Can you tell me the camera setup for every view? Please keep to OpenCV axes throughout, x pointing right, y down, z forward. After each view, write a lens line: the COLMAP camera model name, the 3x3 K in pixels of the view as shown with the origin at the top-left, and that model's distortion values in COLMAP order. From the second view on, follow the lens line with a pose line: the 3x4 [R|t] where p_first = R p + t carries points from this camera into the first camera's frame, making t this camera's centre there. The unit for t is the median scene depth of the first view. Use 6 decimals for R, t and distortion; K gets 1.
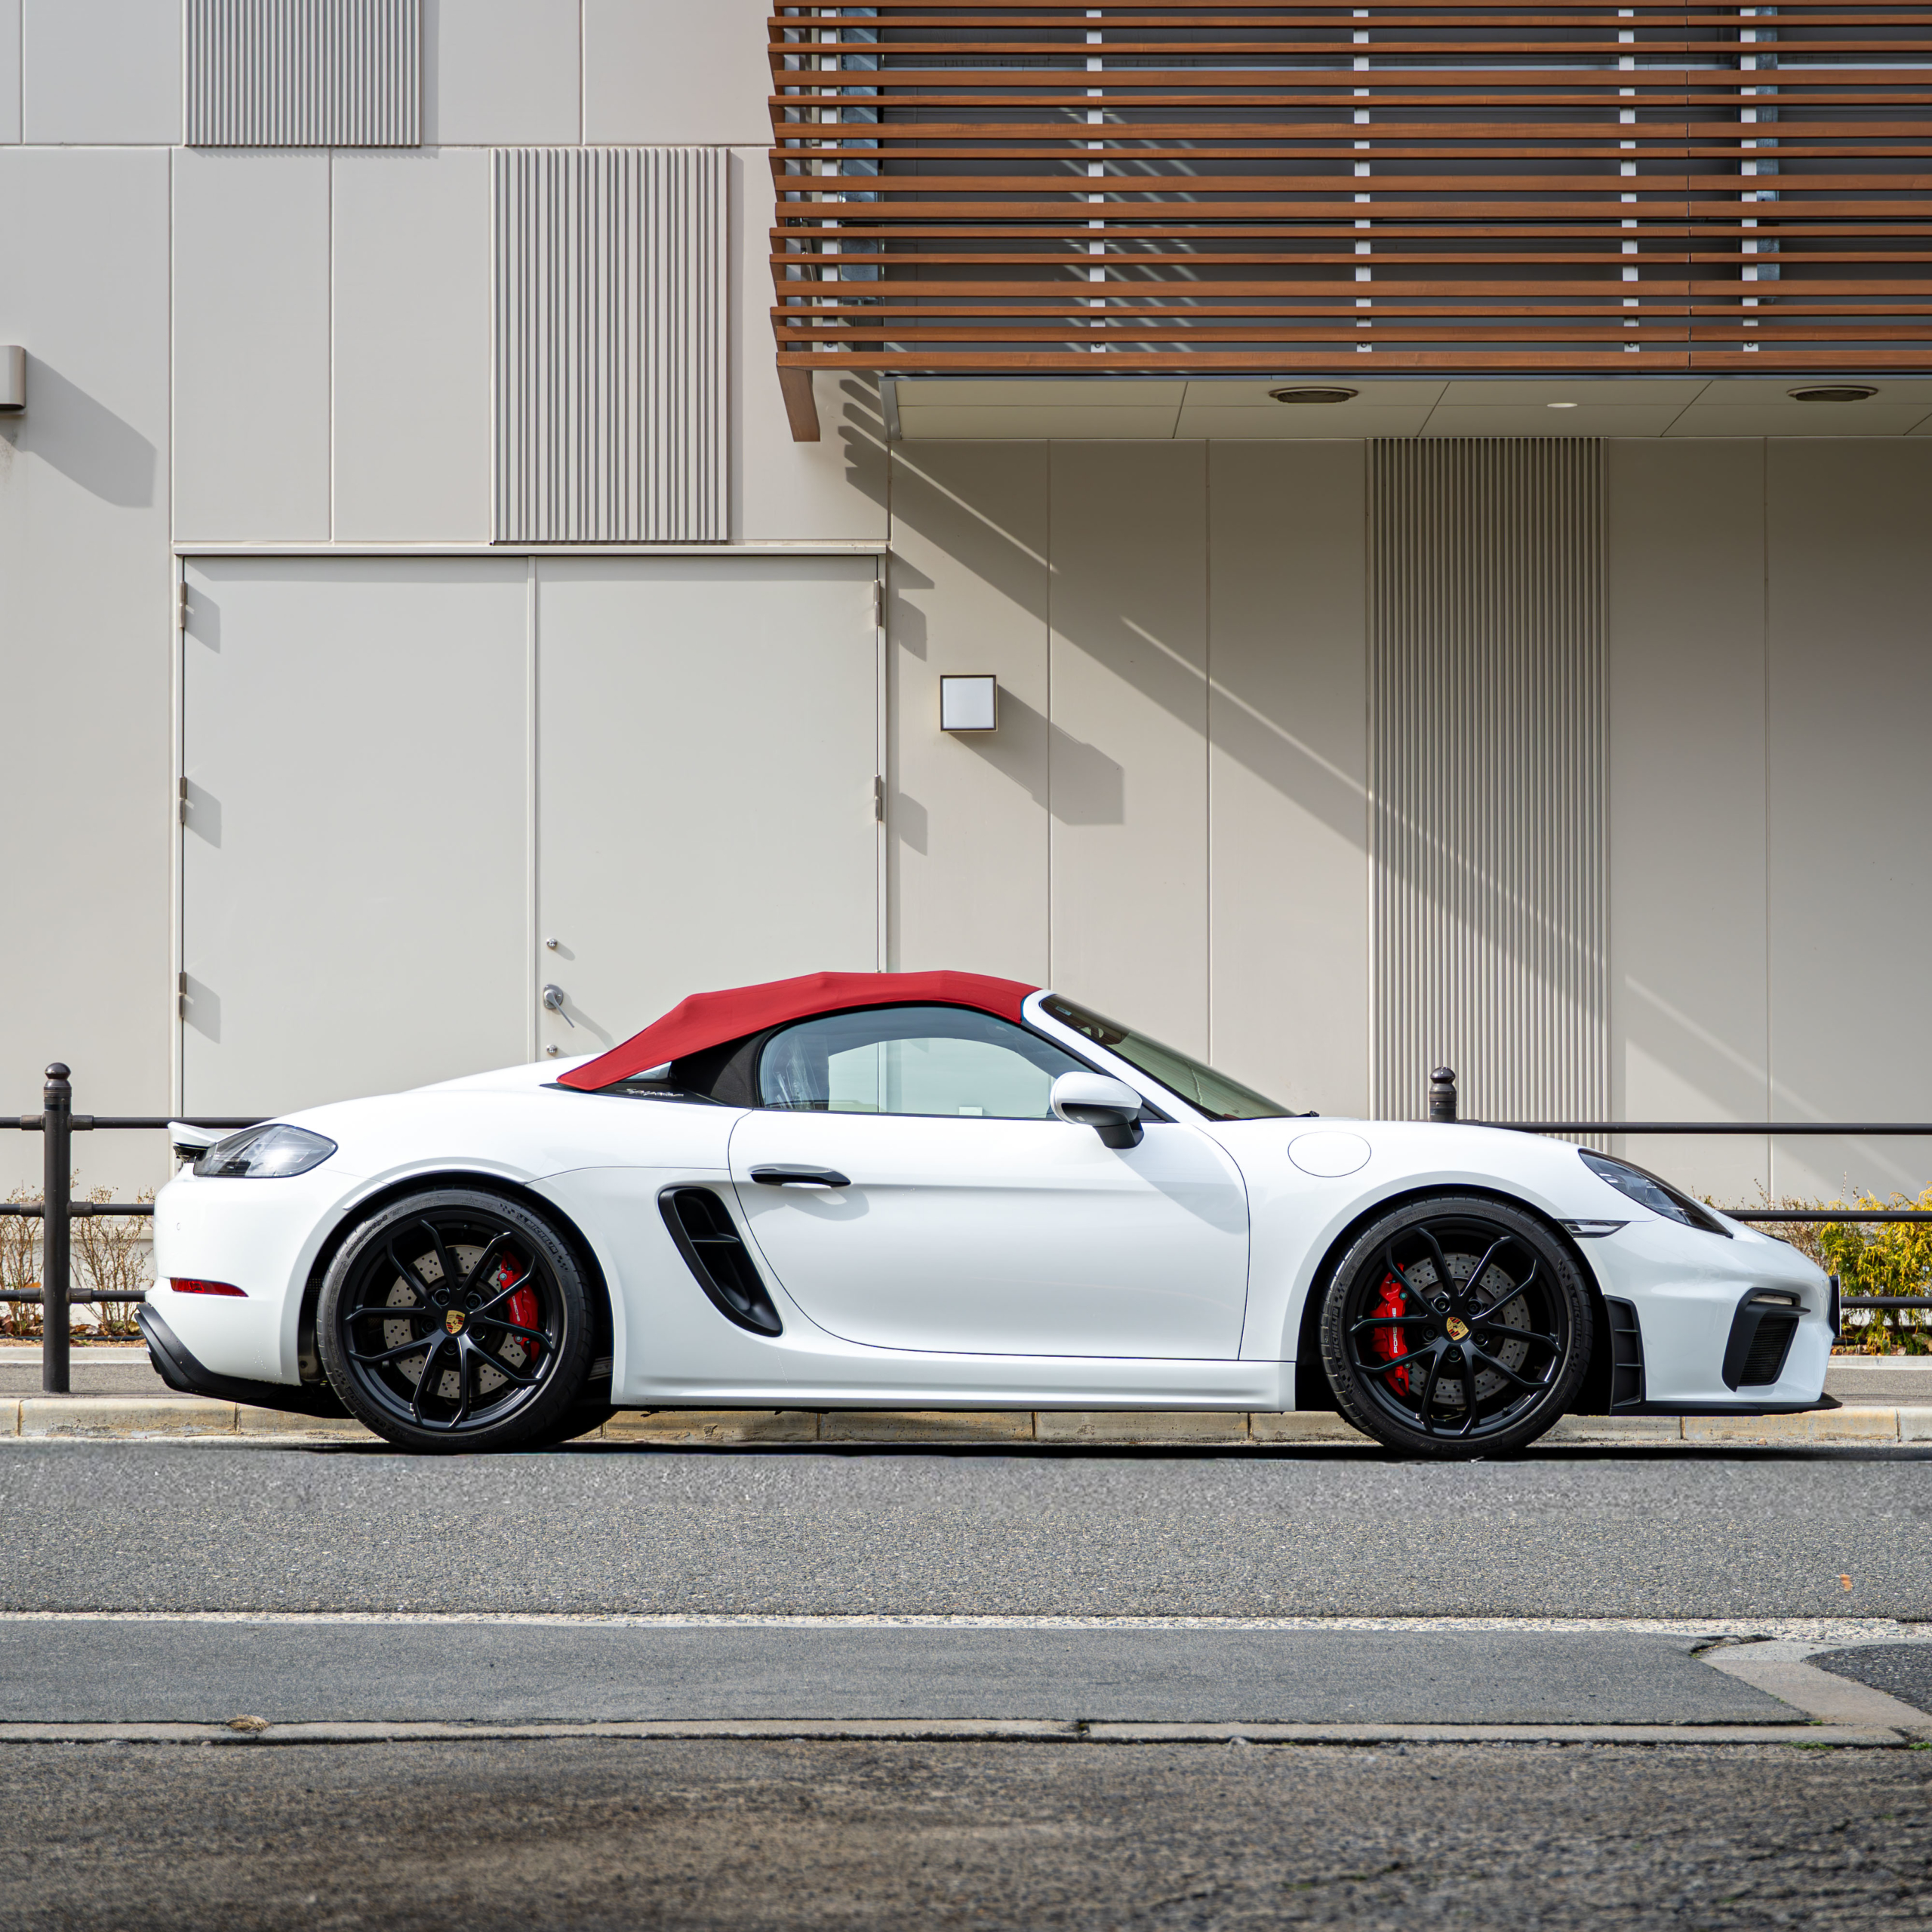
lens RADIAL K [[5788.9, 0, 963.8], [0, 5788.9, 978.5], [0, 0, 1]] dist [0.401382, 0.000000]
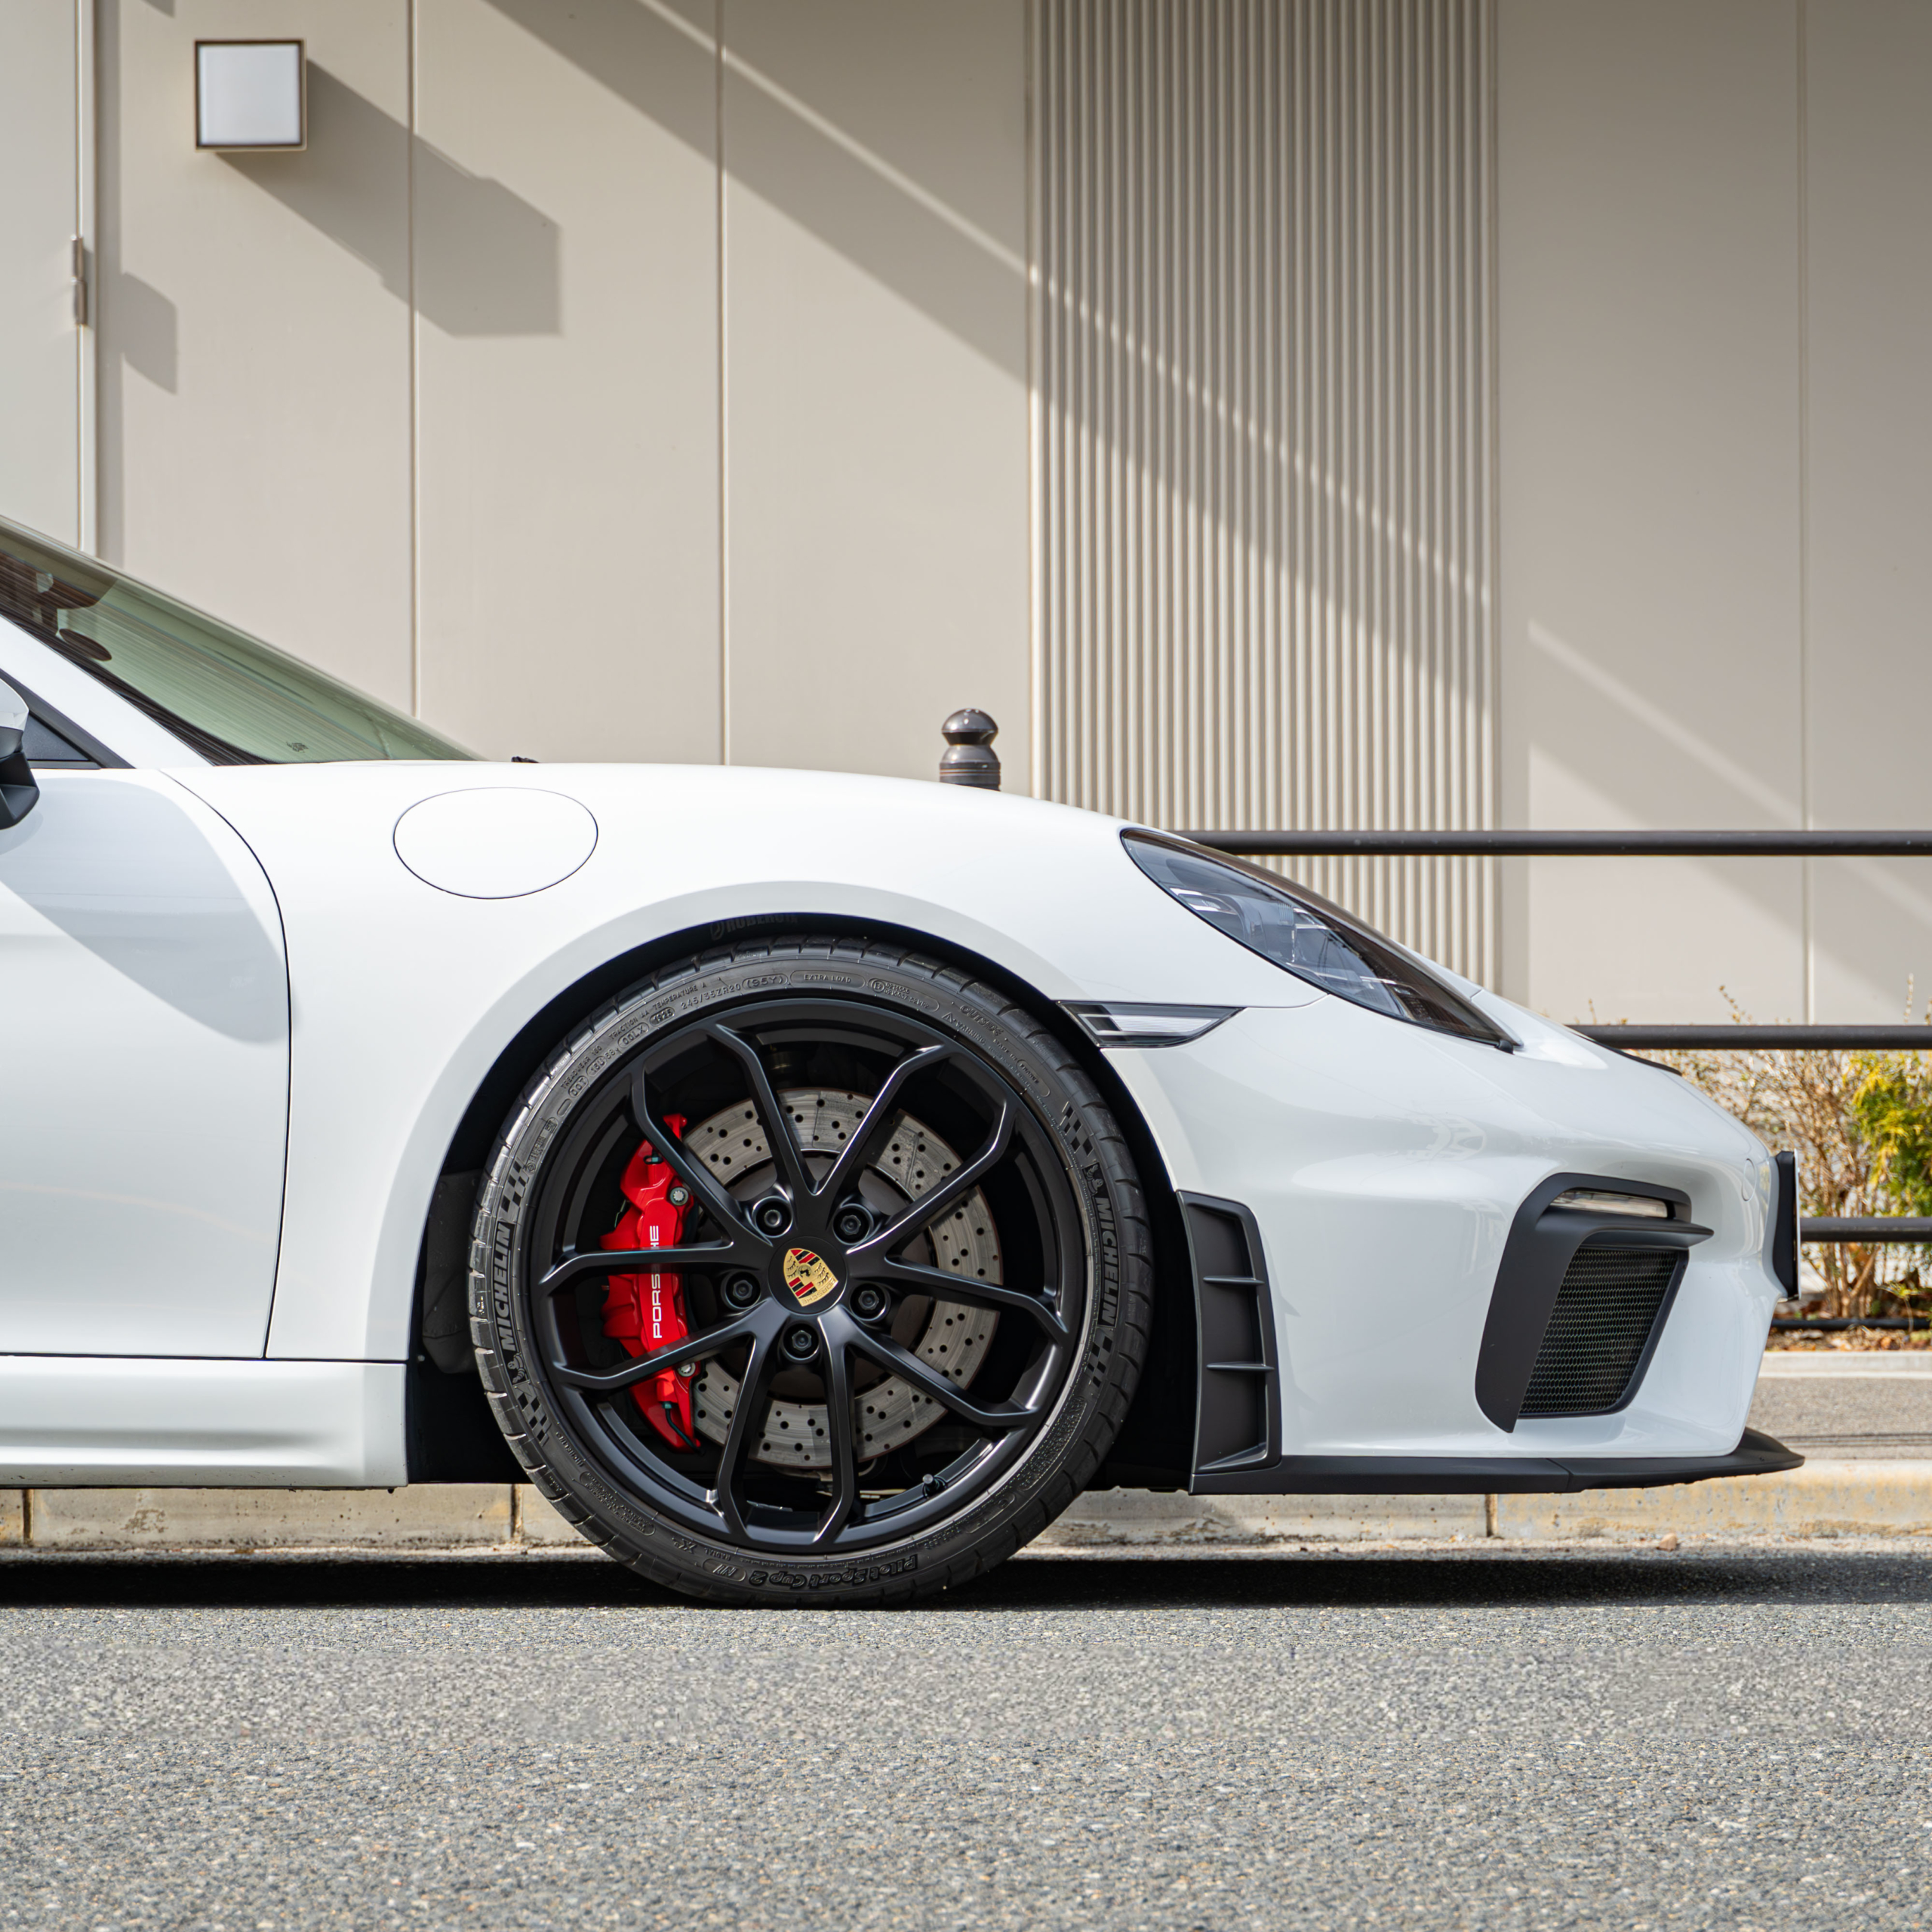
lens RADIAL K [[6870.7, 0, 966.3], [0, 6870.7, 959.1], [0, 0, 1]] dist [0.194002, 0.000000]
pose [[0.999605, -0.001426, -0.028081, 0.108455], [0.001546, 0.999990, 0.004242, 0.036345], [0.028075, -0.004283, 0.999597, 0.527951]]
